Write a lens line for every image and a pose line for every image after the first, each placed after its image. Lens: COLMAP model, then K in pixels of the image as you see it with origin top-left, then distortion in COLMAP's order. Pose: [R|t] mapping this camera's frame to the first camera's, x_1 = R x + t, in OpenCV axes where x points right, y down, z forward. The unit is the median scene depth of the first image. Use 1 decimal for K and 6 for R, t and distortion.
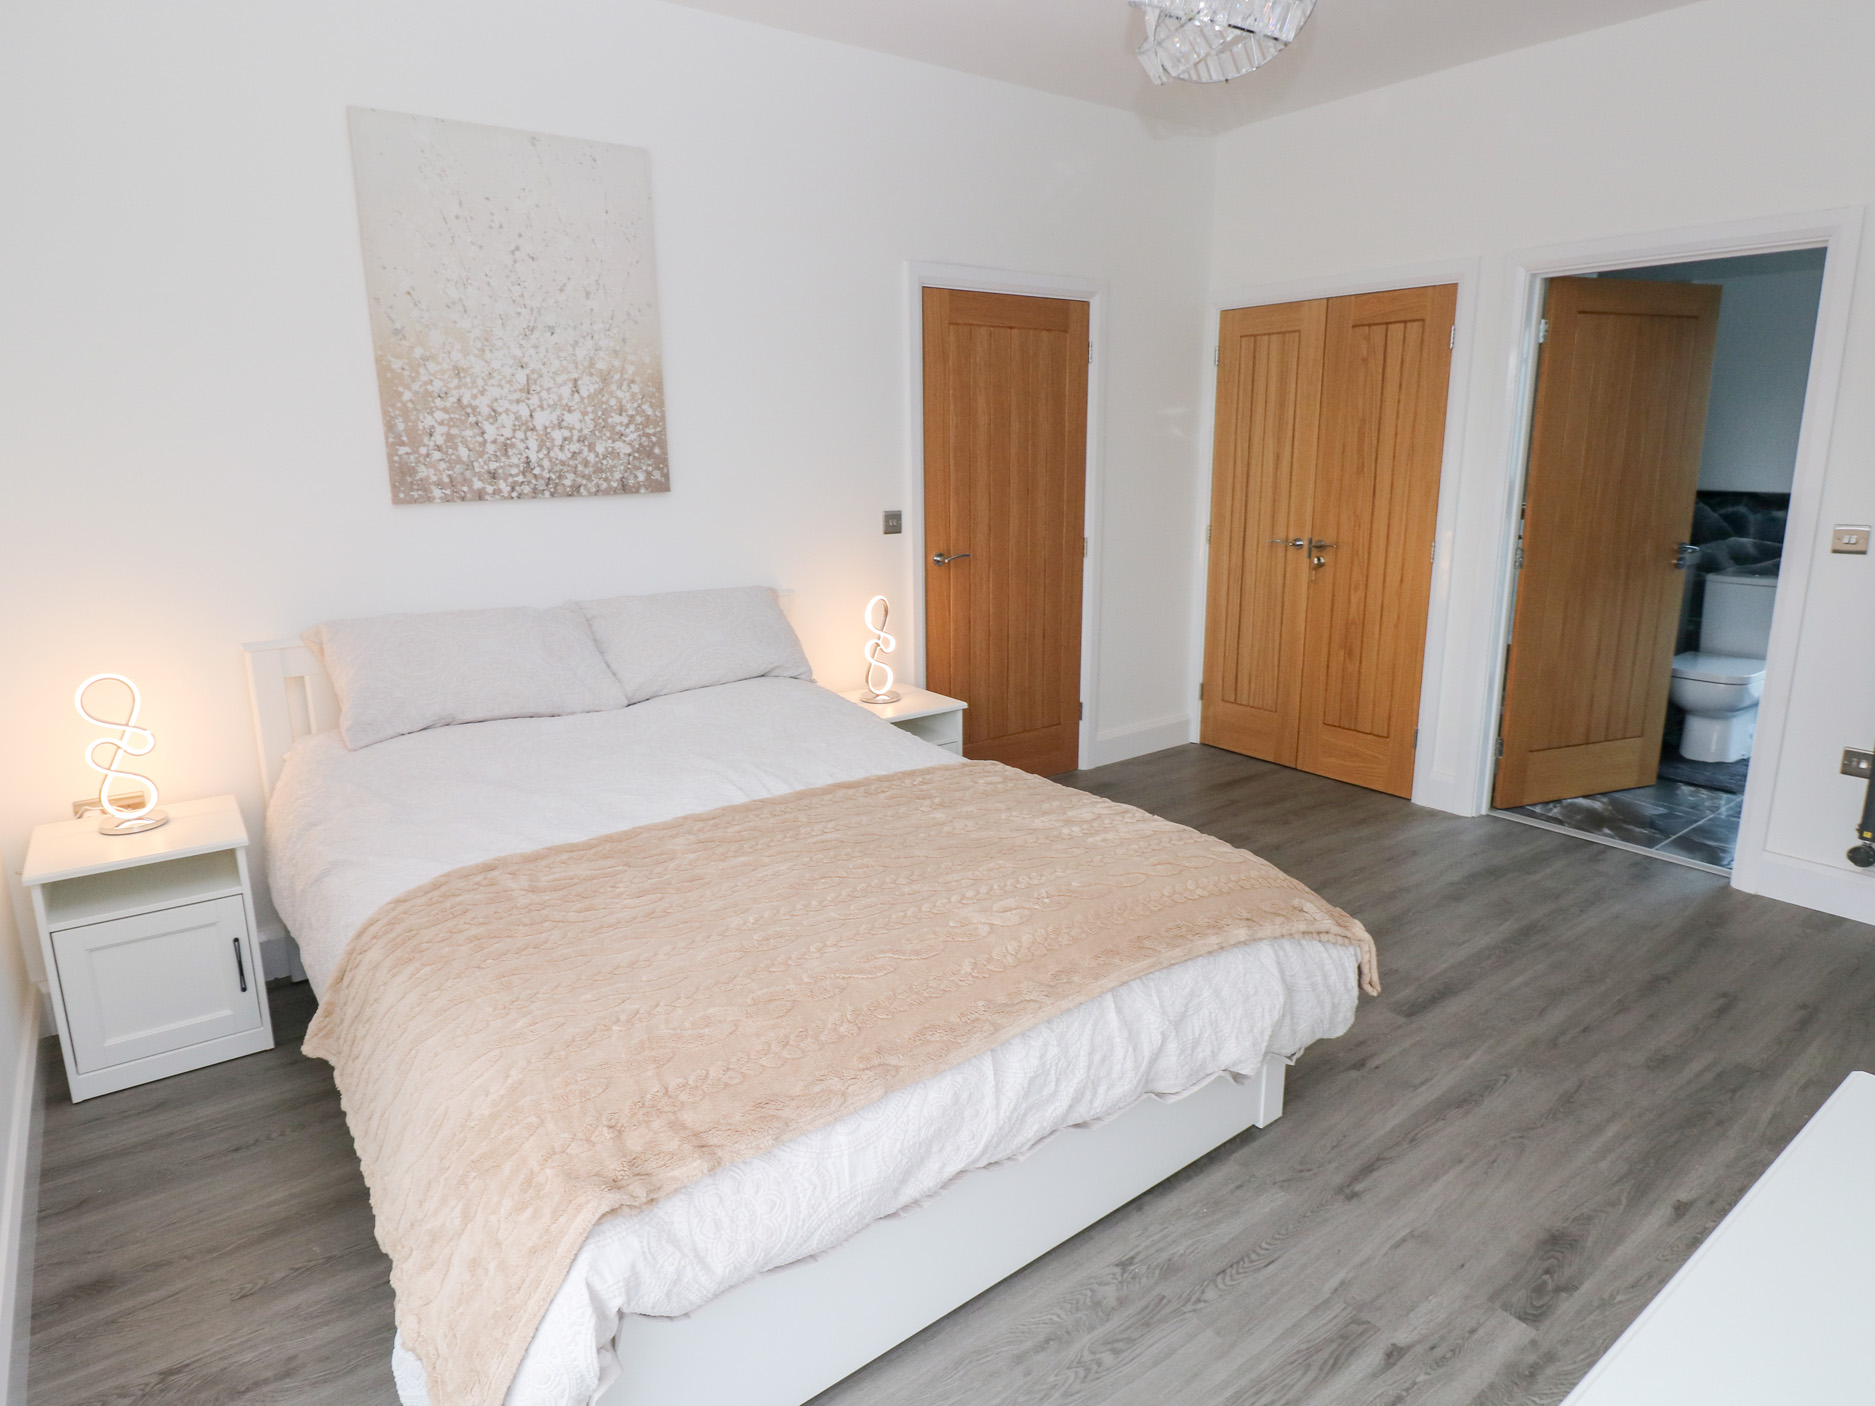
lens RADIAL K [[1105.6, 0, 927.1], [0, 1105.6, 694.2], [0, 0, 1]] dist [-0.014952, -0.001293]
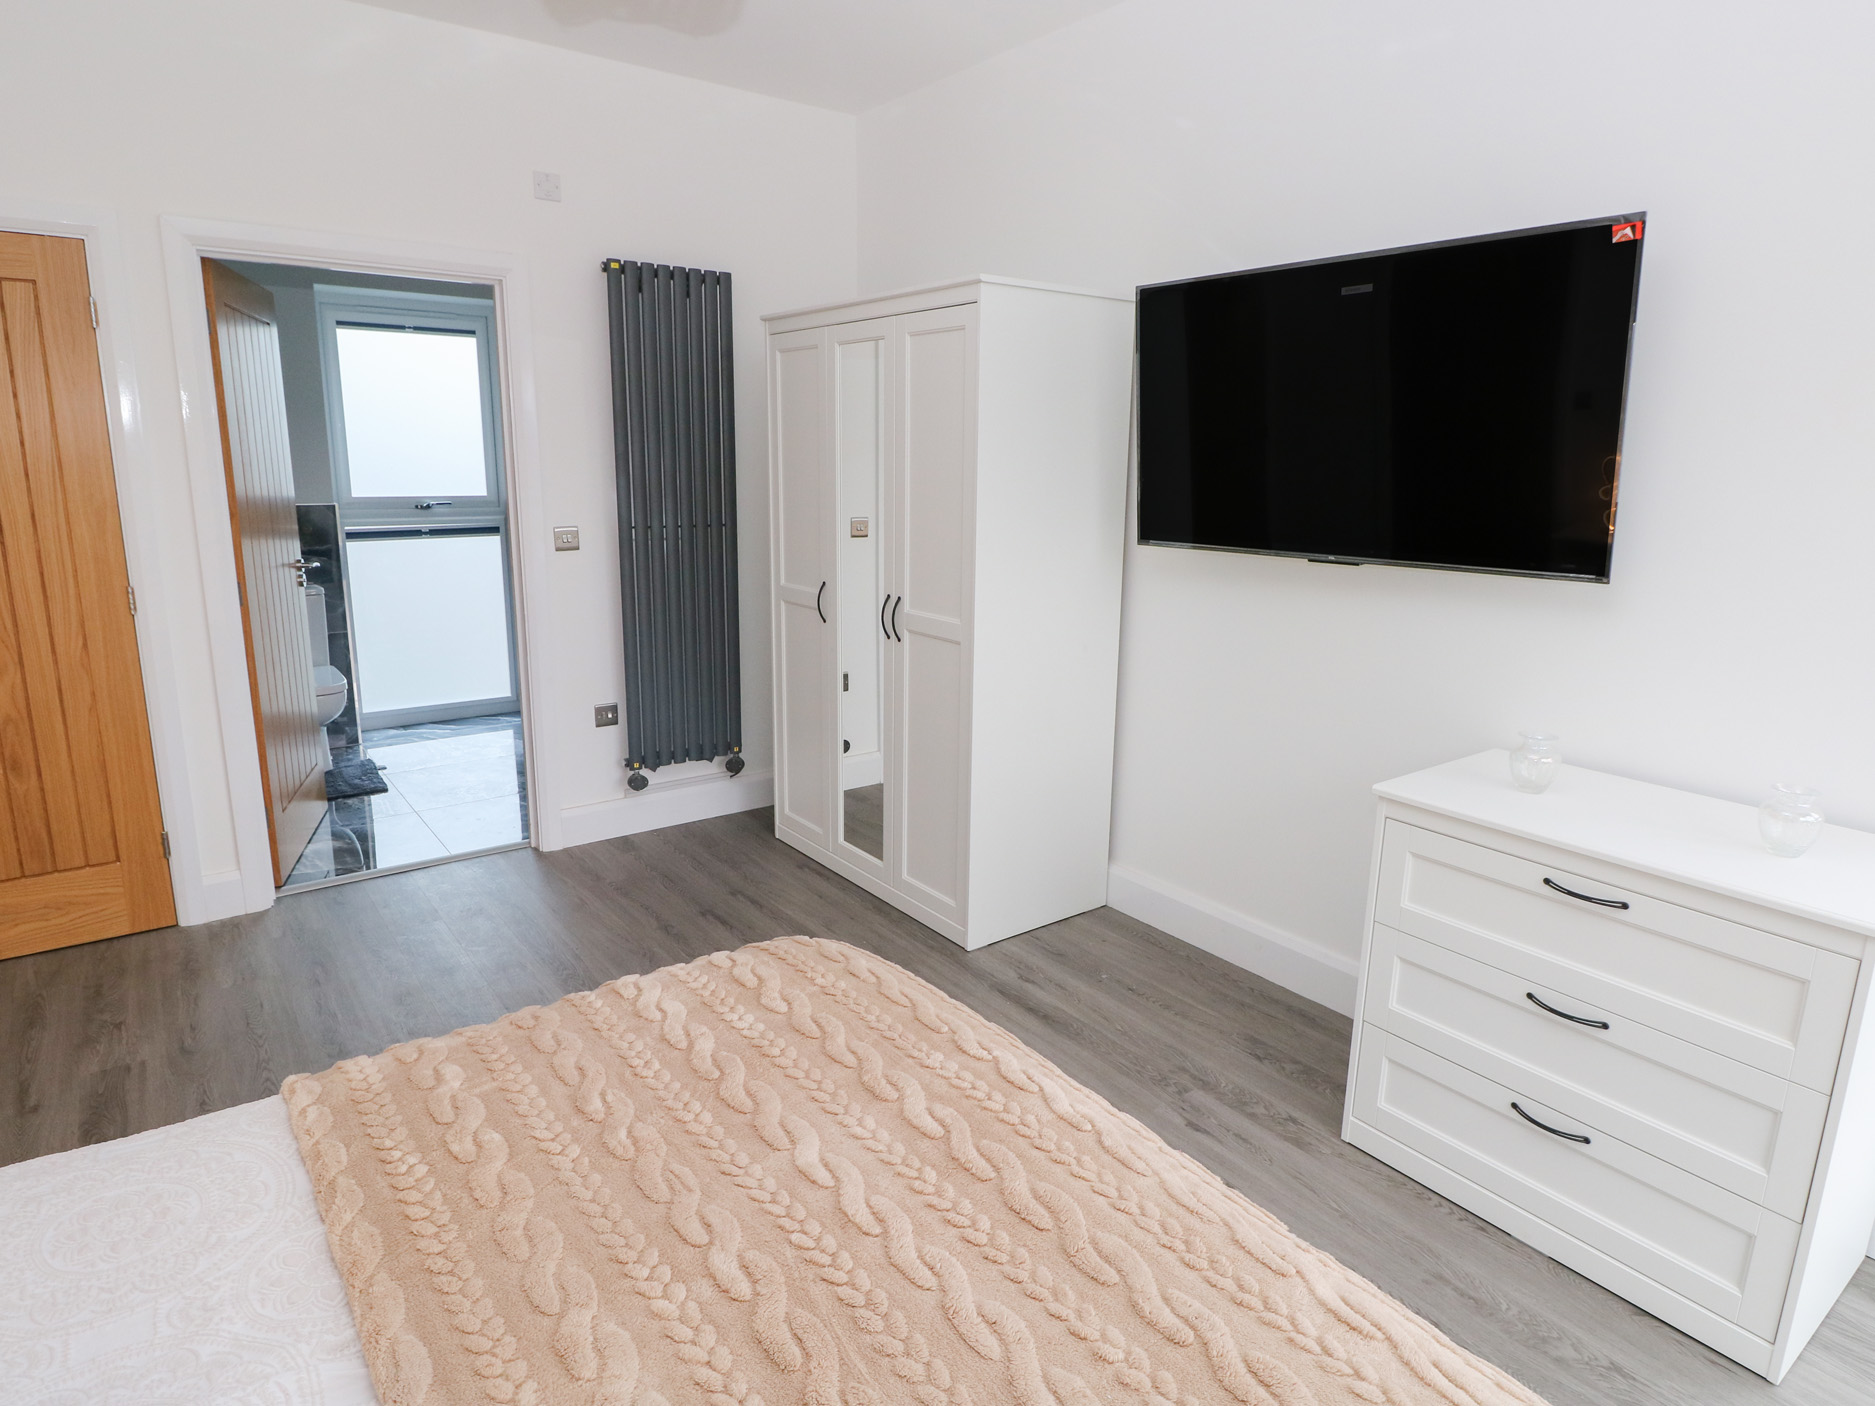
lens RADIAL K [[1105.6, 0, 928.2], [0, 1105.6, 694.1], [0, 0, 1]] dist [-0.014952, -0.001293]
pose [[-0.027455, -0.204726, 0.978434, -0.294173], [0.207731, 0.956267, 0.205916, -0.109001], [-0.977801, 0.208905, 0.016274, 0.470412]]
